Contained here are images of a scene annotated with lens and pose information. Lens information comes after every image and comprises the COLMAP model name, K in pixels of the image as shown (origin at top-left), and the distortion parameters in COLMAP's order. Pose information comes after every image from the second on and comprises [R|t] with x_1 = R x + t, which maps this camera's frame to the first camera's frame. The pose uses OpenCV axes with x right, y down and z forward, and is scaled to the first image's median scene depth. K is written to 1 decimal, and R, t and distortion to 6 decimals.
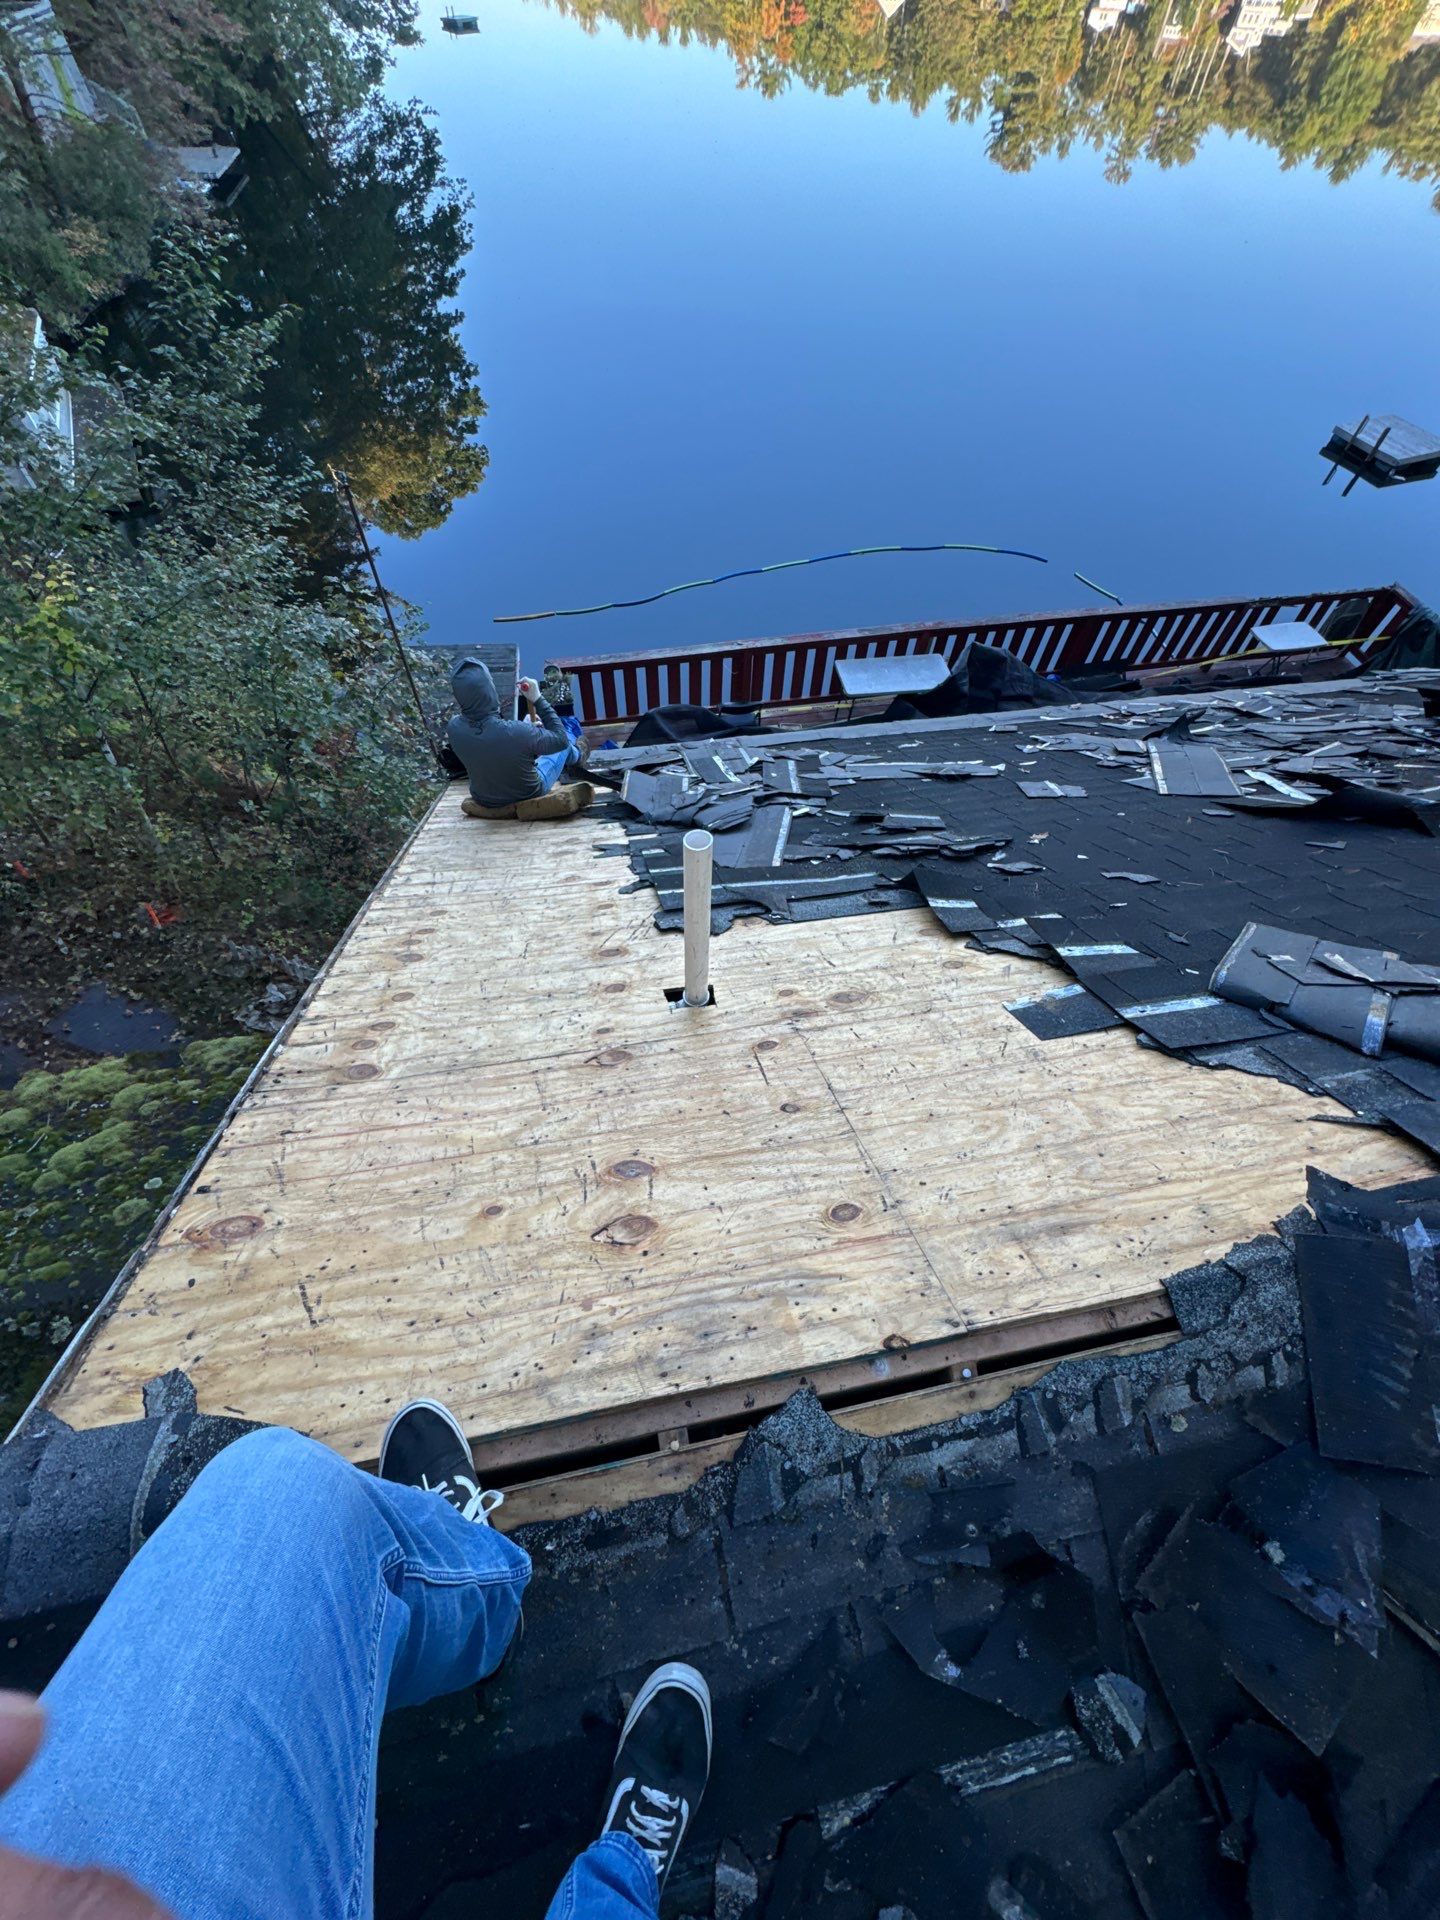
lens RADIAL K [[764.9, 0, 720.7], [0, 764.9, 960.2], [0, 0, 1]] dist [-0.004647, 0.000375]
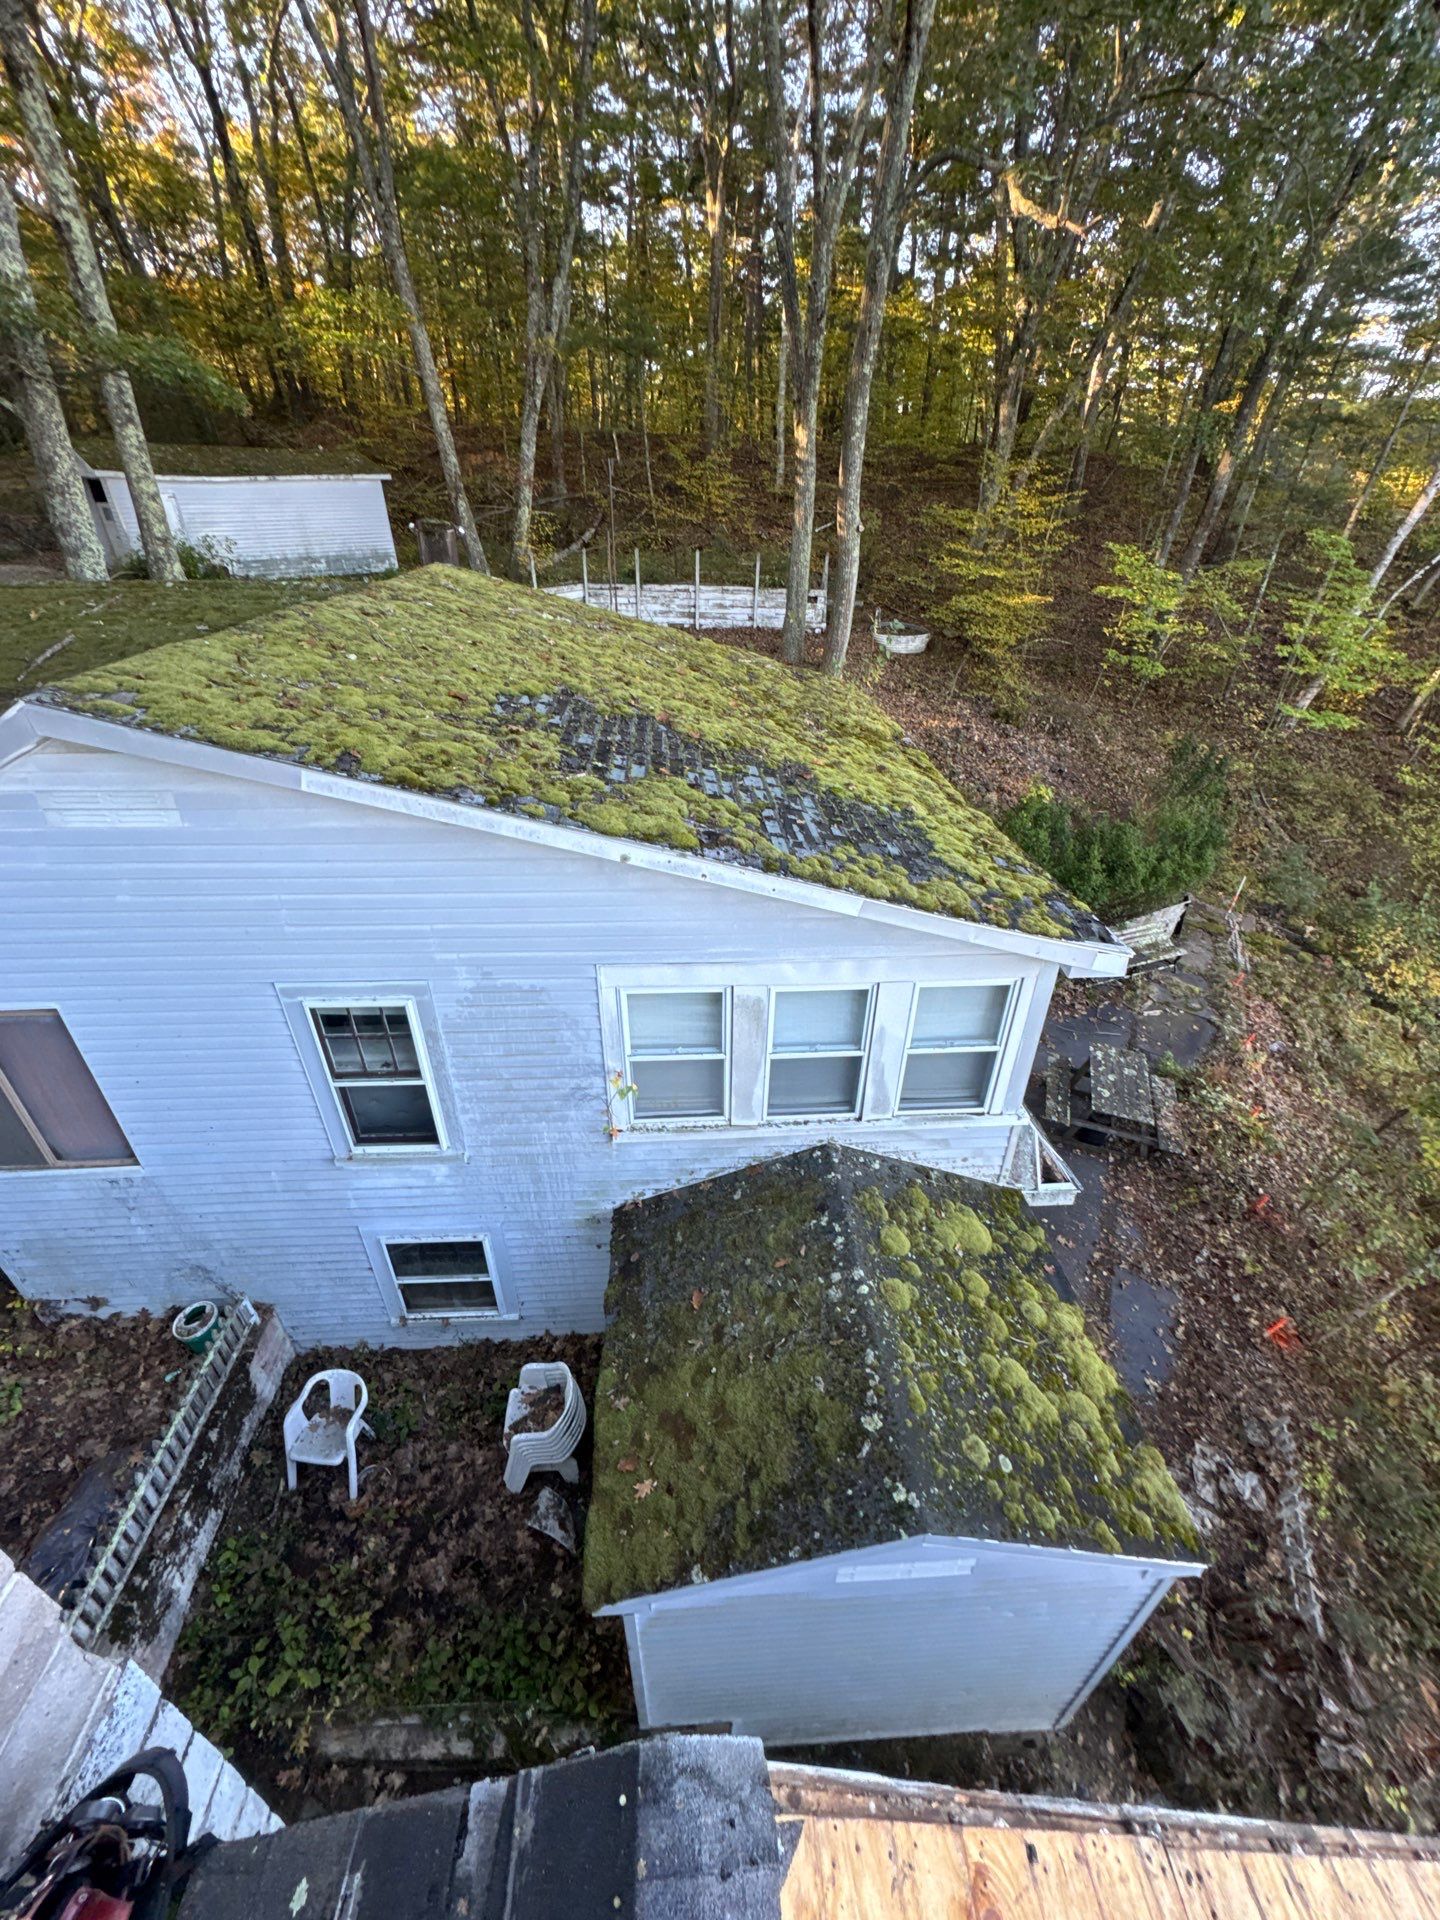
lens RADIAL K [[764.9, 0, 720.7], [0, 764.9, 960.6], [0, 0, 1]] dist [-0.004647, 0.000375]
pose [[-0.134525, 0.485033, -0.864087, -0.273977], [-0.831748, 0.418711, 0.364523, -0.088654], [0.538608, 0.767740, 0.347098, -0.151568]]
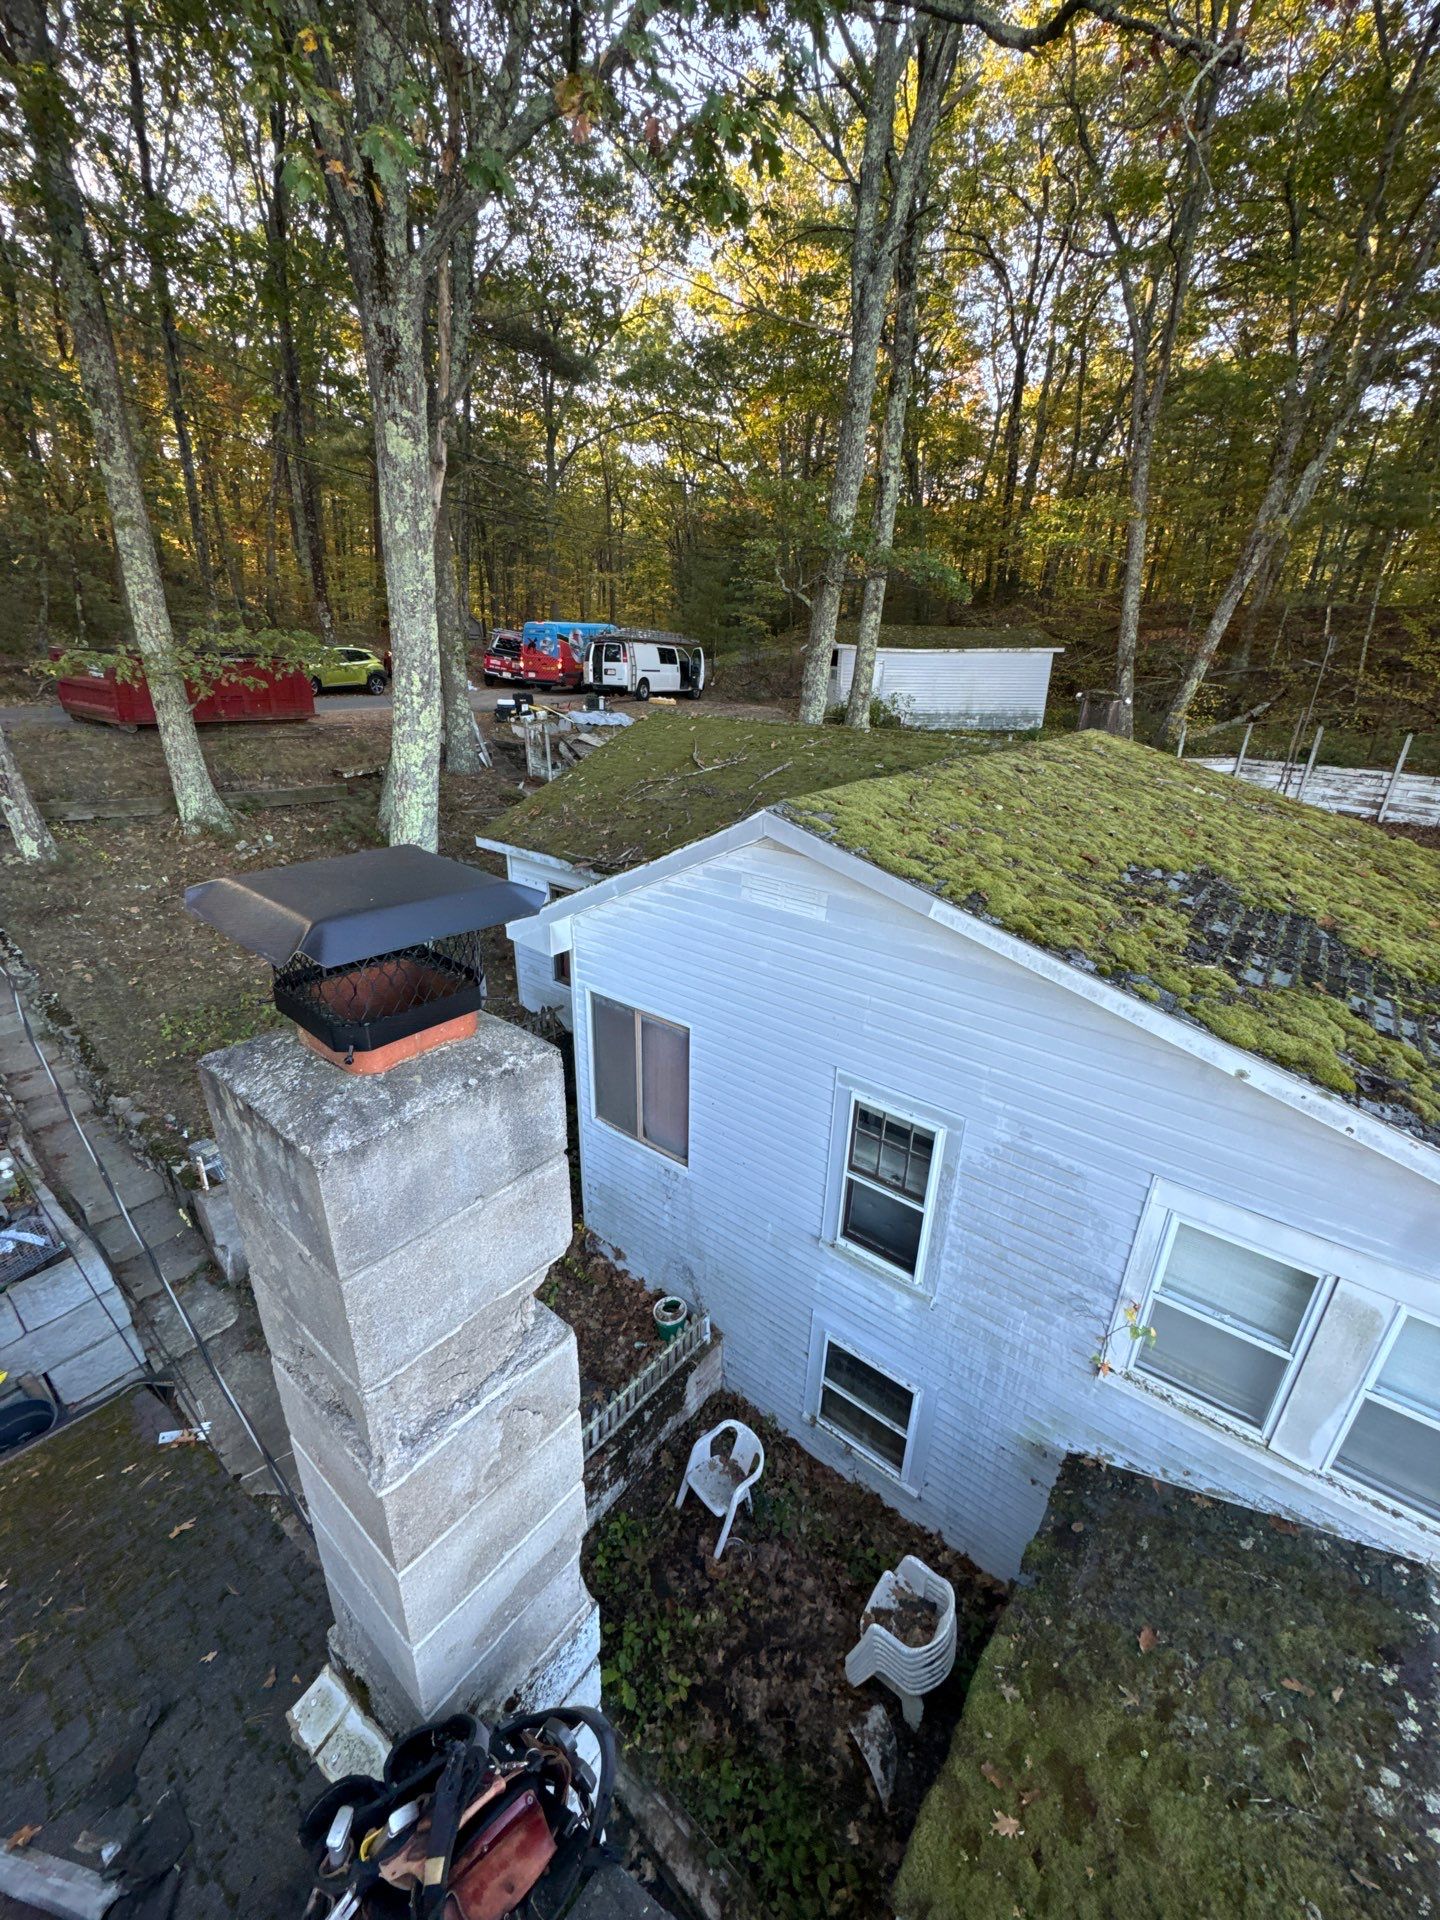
lens RADIAL K [[764.9, 0, 722.6], [0, 764.9, 960.9], [0, 0, 1]] dist [-0.004647, 0.000375]
pose [[-0.762062, 0.193875, -0.617798, -0.220308], [-0.563859, 0.270349, 0.780368, 0.000776], [0.318315, 0.943040, -0.096705, -0.242422]]
